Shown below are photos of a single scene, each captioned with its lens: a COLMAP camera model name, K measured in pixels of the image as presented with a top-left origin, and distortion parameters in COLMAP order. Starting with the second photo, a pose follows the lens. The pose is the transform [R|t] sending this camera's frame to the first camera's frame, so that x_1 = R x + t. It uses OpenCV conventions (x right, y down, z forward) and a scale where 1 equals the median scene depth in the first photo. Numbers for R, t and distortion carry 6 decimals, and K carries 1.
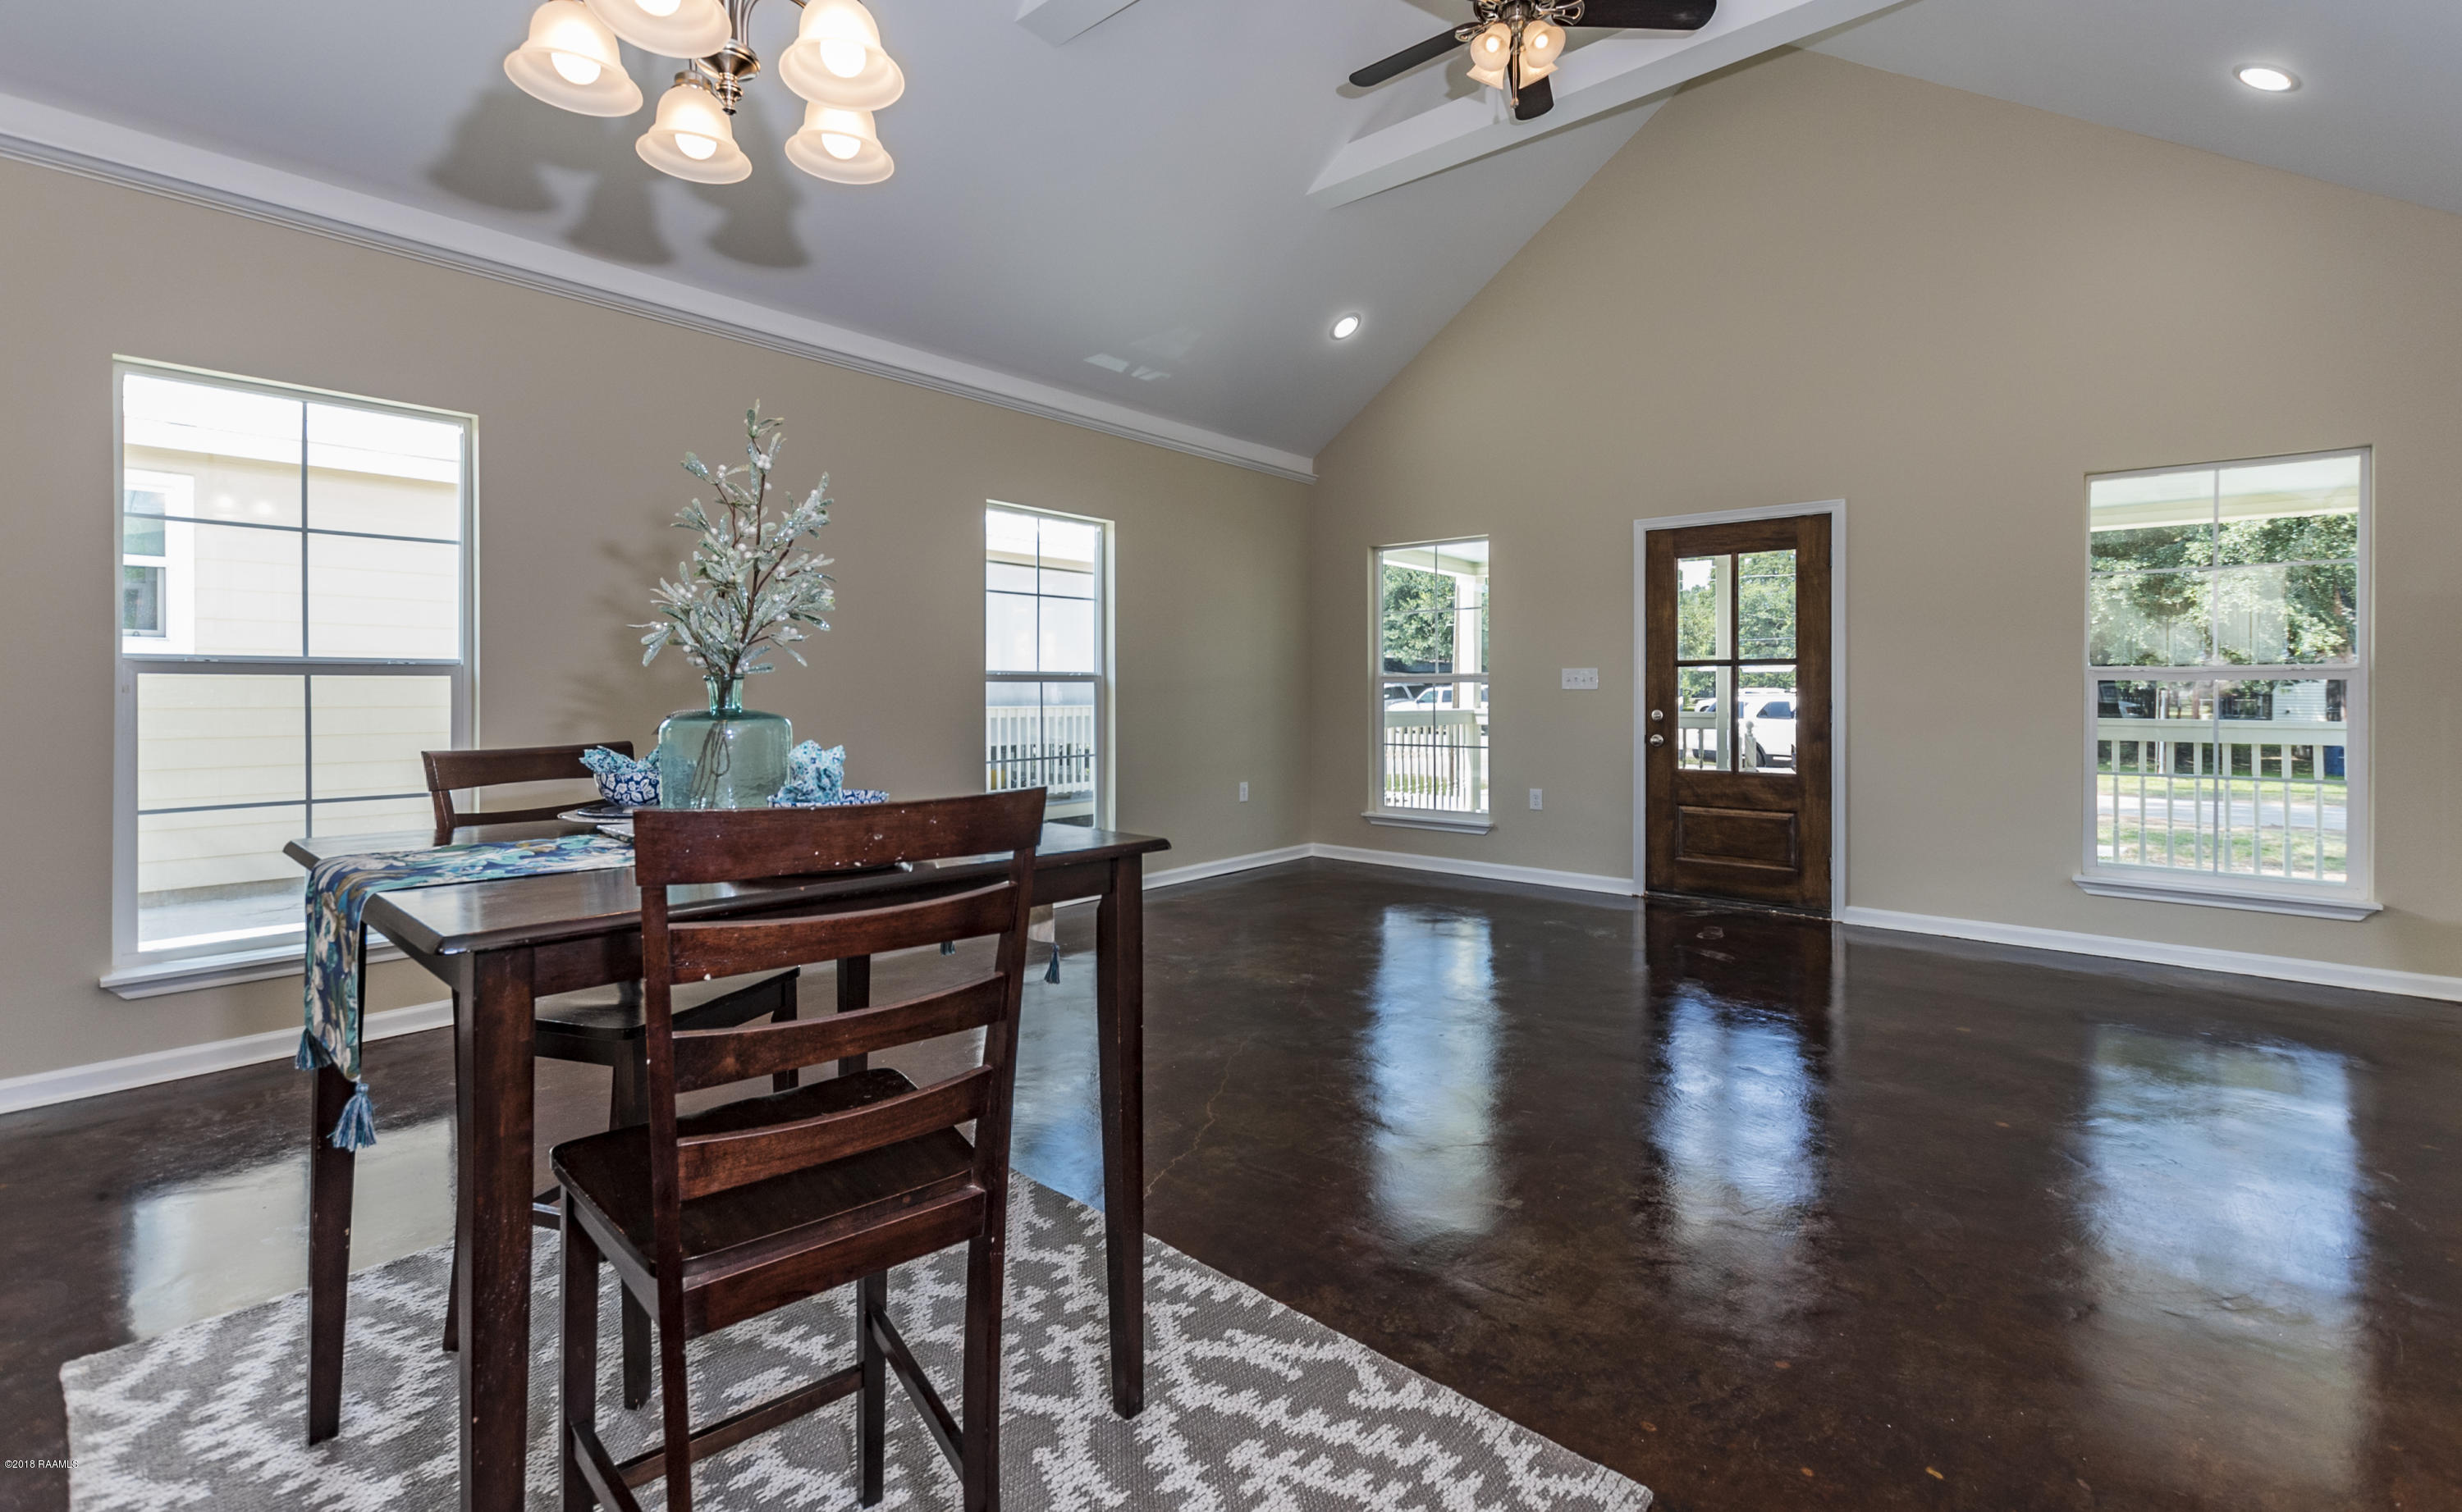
lens RADIAL K [[1064.3, 0, 1221.8], [0, 1064.3, 690.2], [0, 0, 1]] dist [0.002941, -0.001566]
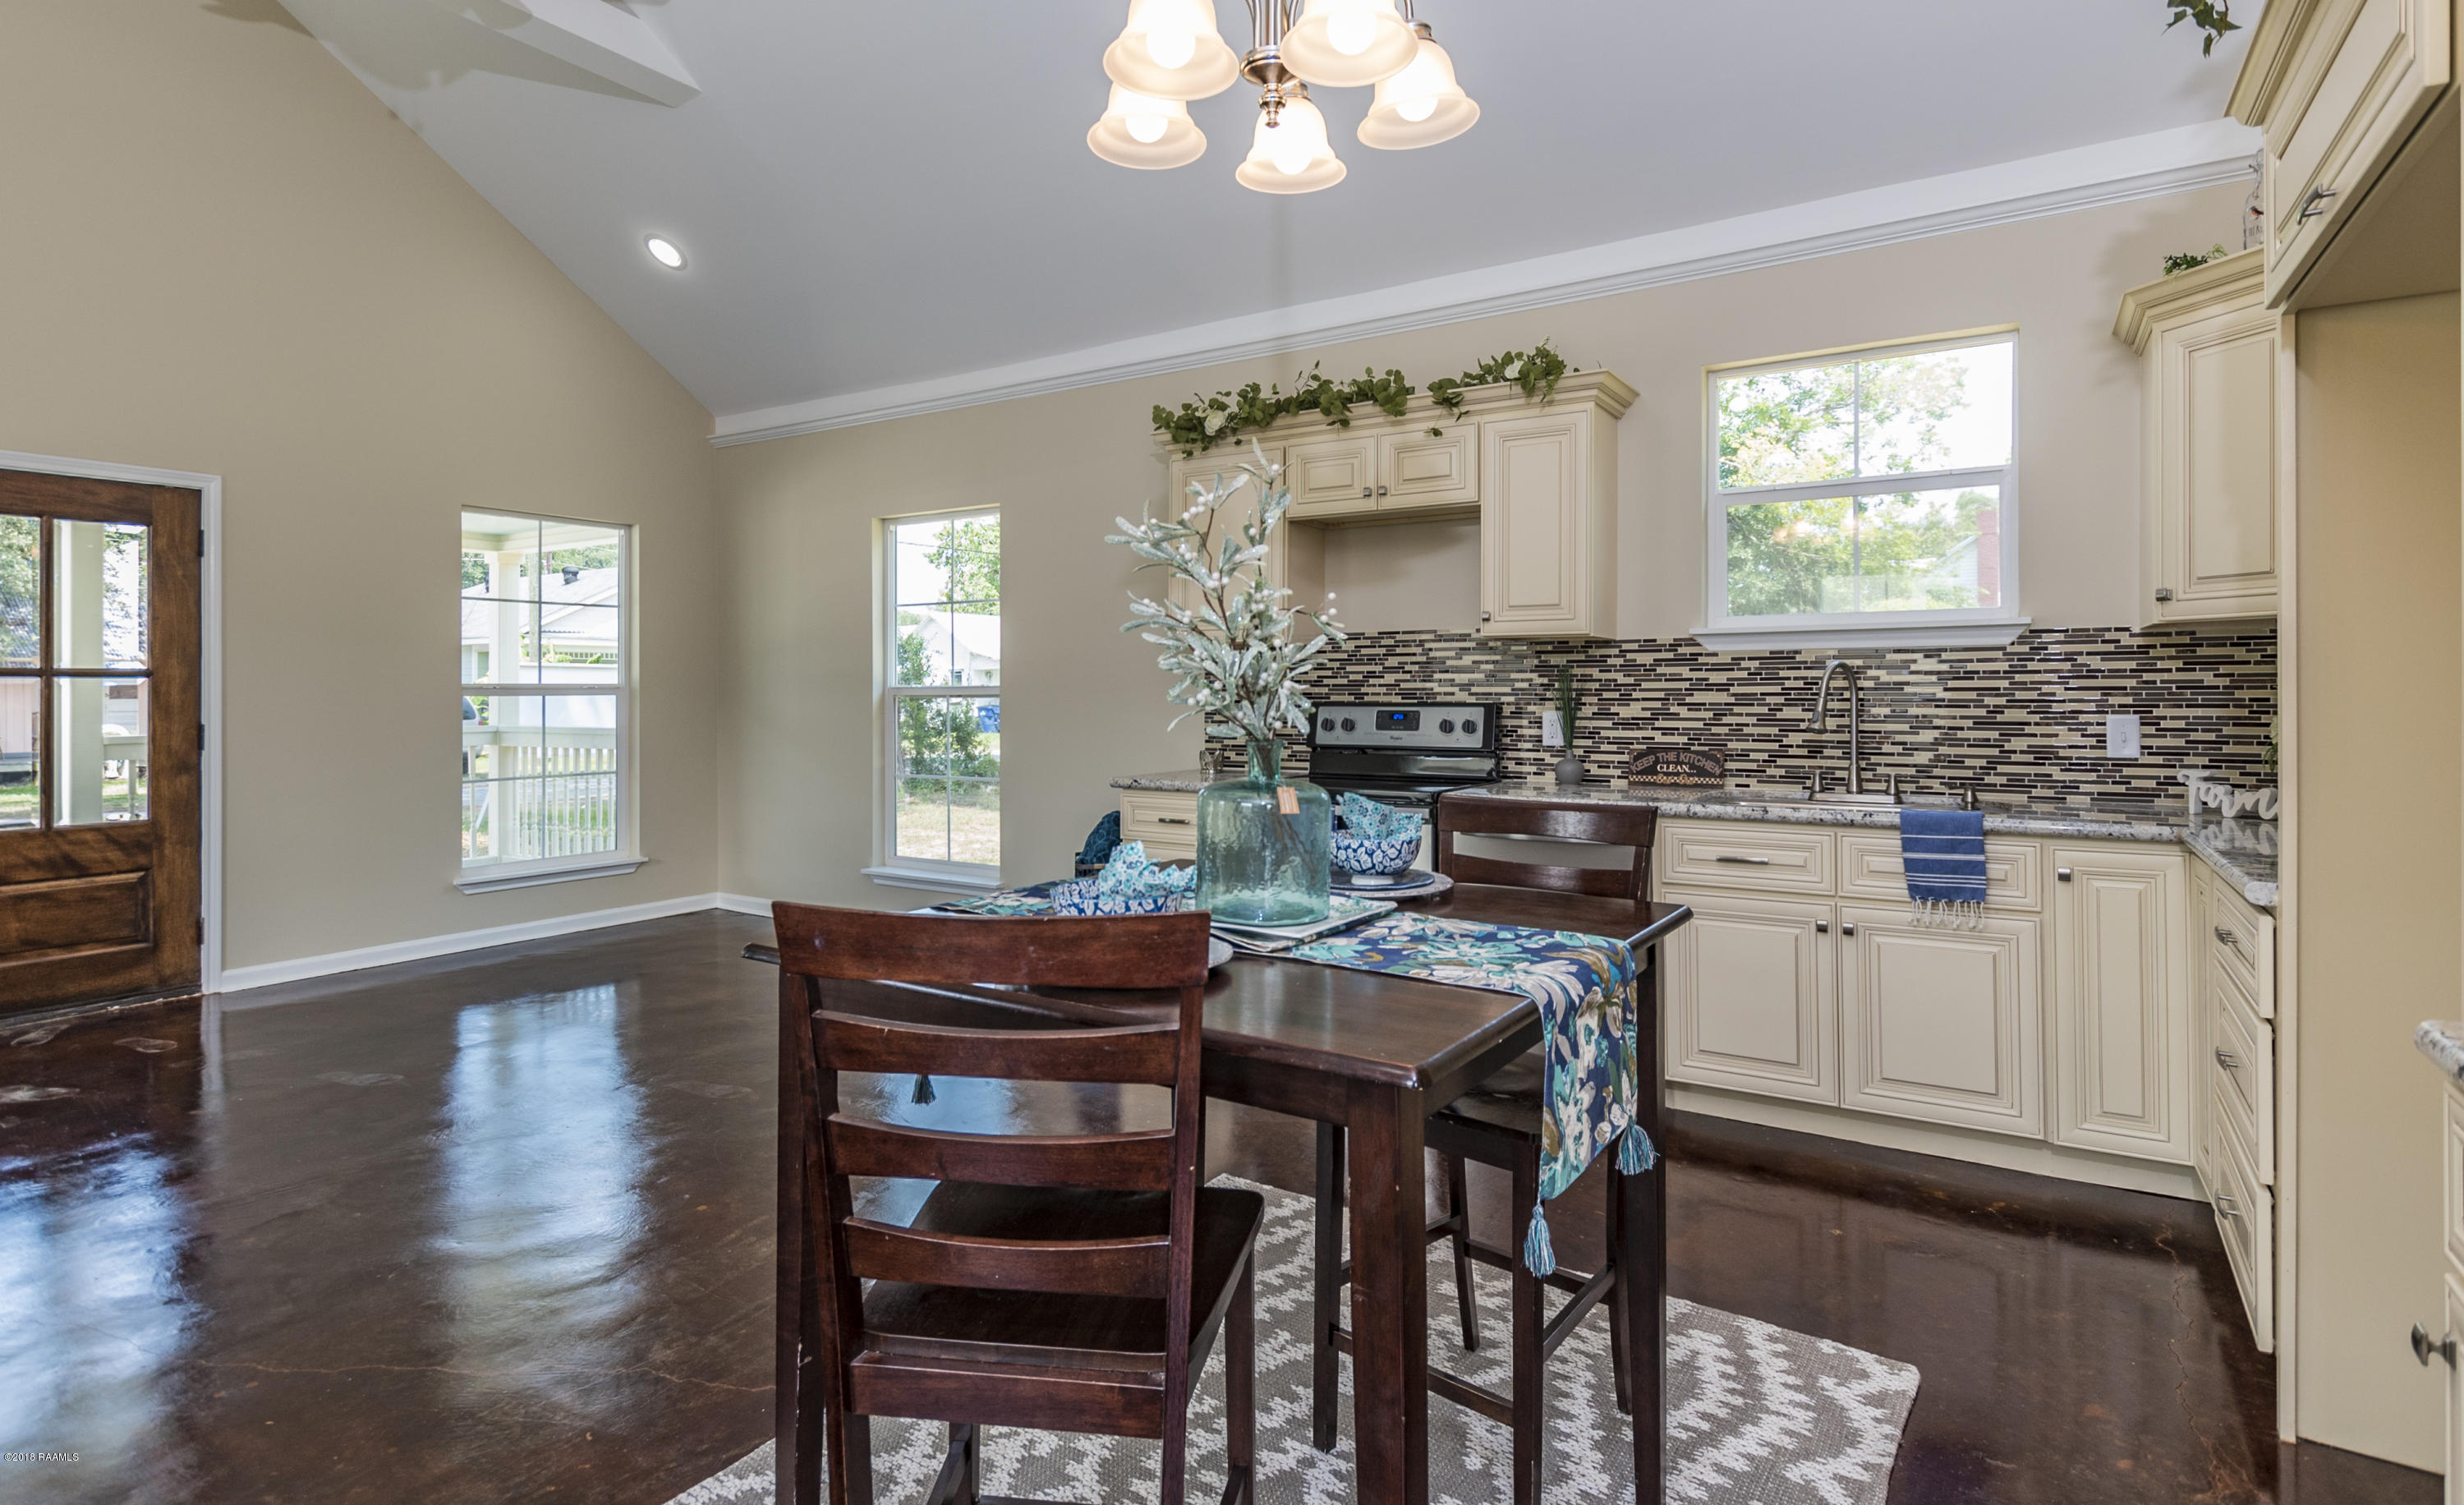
lens RADIAL K [[1217.9, 0, 1226.7], [0, 1217.9, 682.9], [0, 0, 1]] dist [0.002157, -0.001164]
pose [[-0.150146, -0.000285, 0.988664, -0.428321], [0.000634, 1.000000, 0.000384, -0.018610], [-0.988664, 0.000684, -0.150146, 0.348656]]
